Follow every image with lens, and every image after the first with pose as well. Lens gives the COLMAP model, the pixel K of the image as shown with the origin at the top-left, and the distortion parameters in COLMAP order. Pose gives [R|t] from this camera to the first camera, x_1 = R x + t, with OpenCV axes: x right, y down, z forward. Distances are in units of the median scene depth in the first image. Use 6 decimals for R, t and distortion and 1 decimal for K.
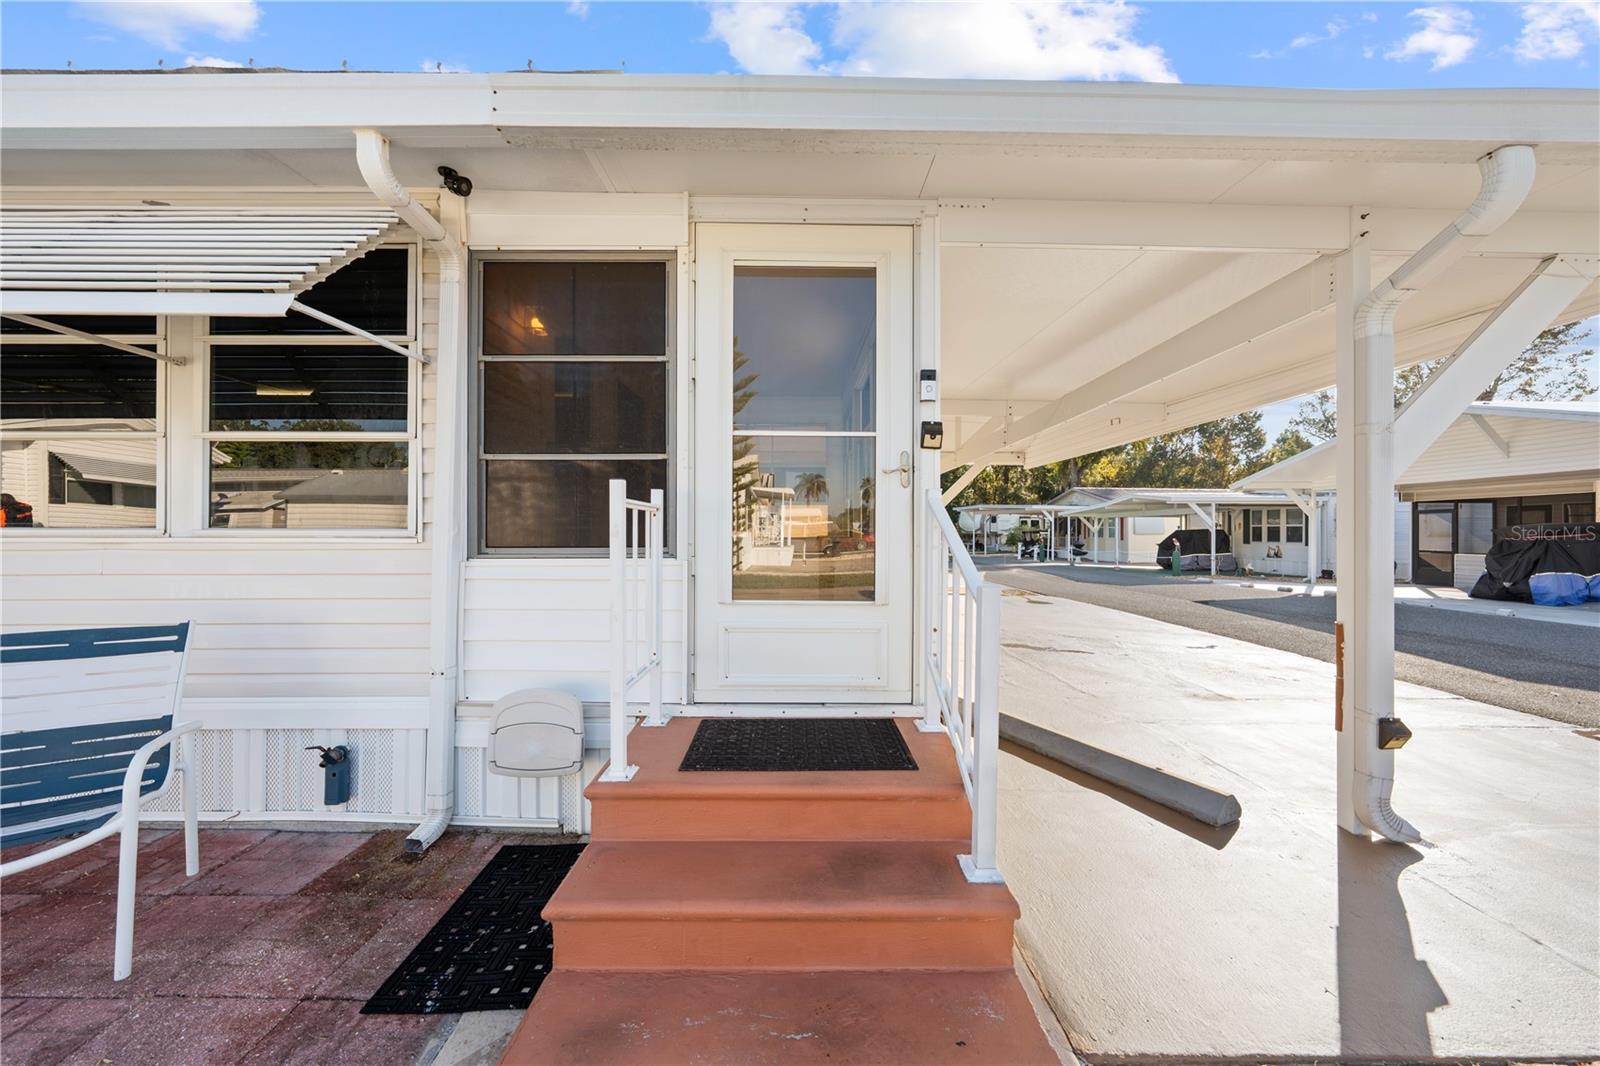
lens RADIAL K [[544.1, 0, 798.6], [0, 544.1, 530.6], [0, 0, 1]] dist [-0.003173, 0.000062]
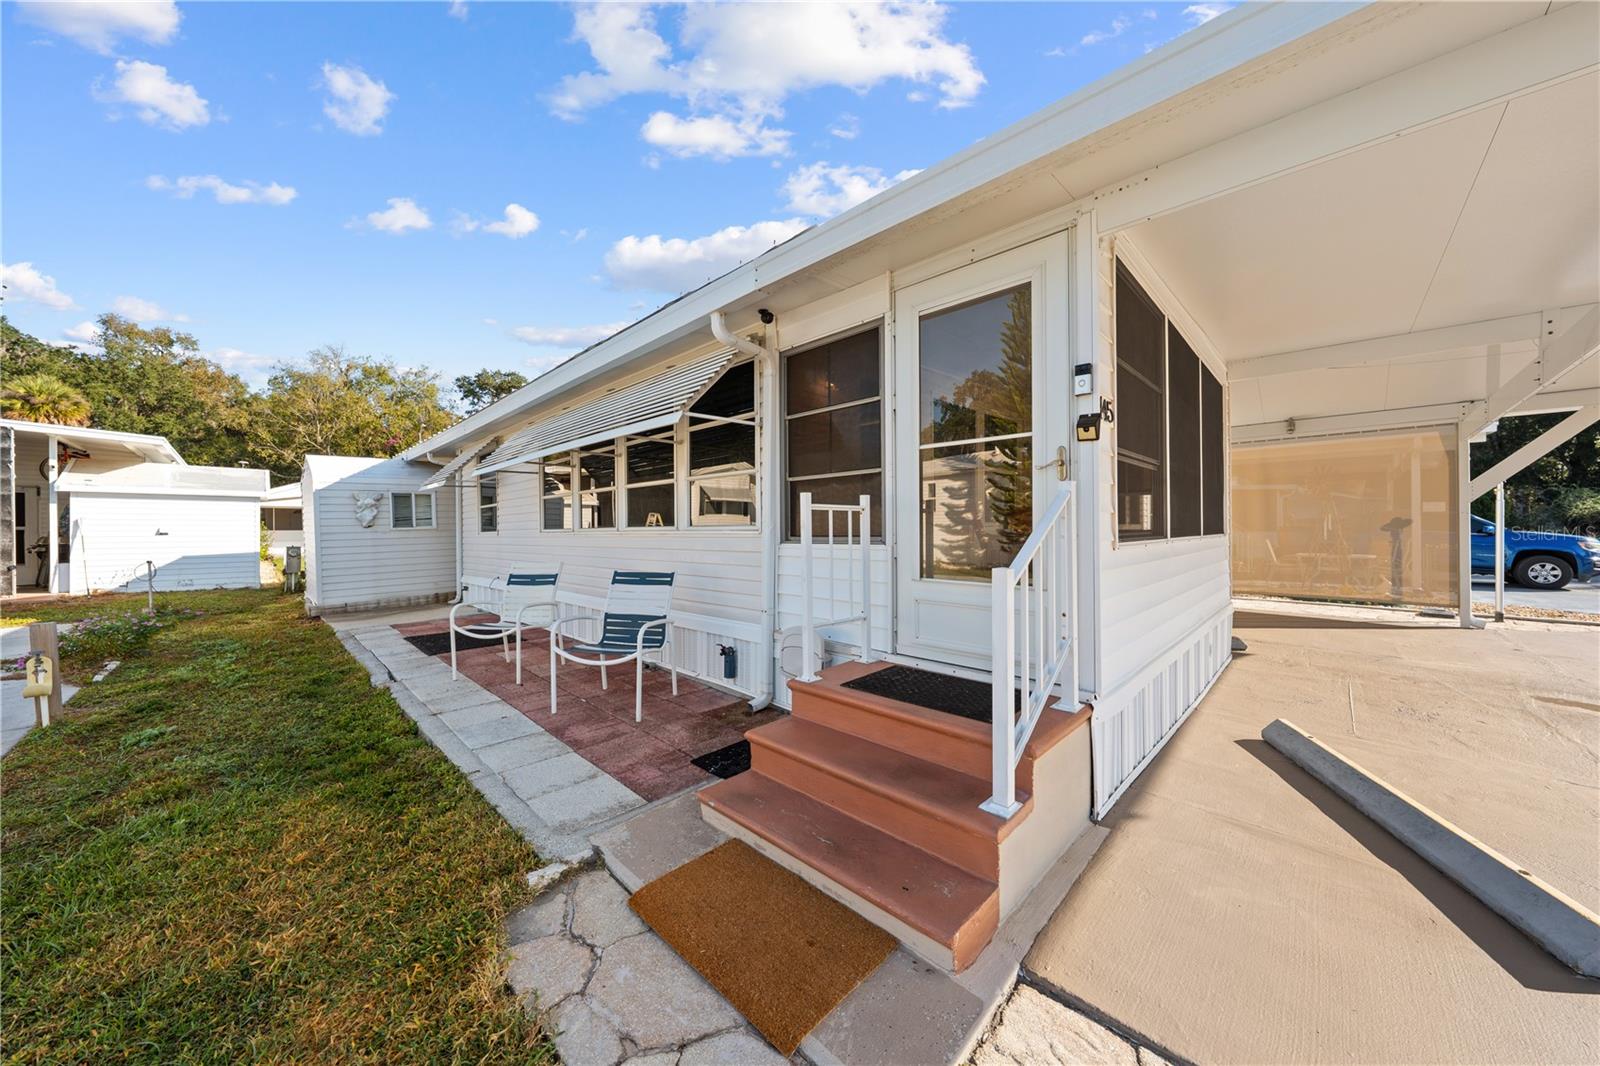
lens RADIAL K [[544.1, 0, 837.7], [0, 544.1, 533.4], [0, 0, 1]] dist [-0.003173, 0.000062]
pose [[0.733539, -0.002067, -0.679644, 0.645849], [0.008776, 0.999941, 0.006432, 0.013323], [0.679591, -0.010683, 0.733514, -0.076058]]
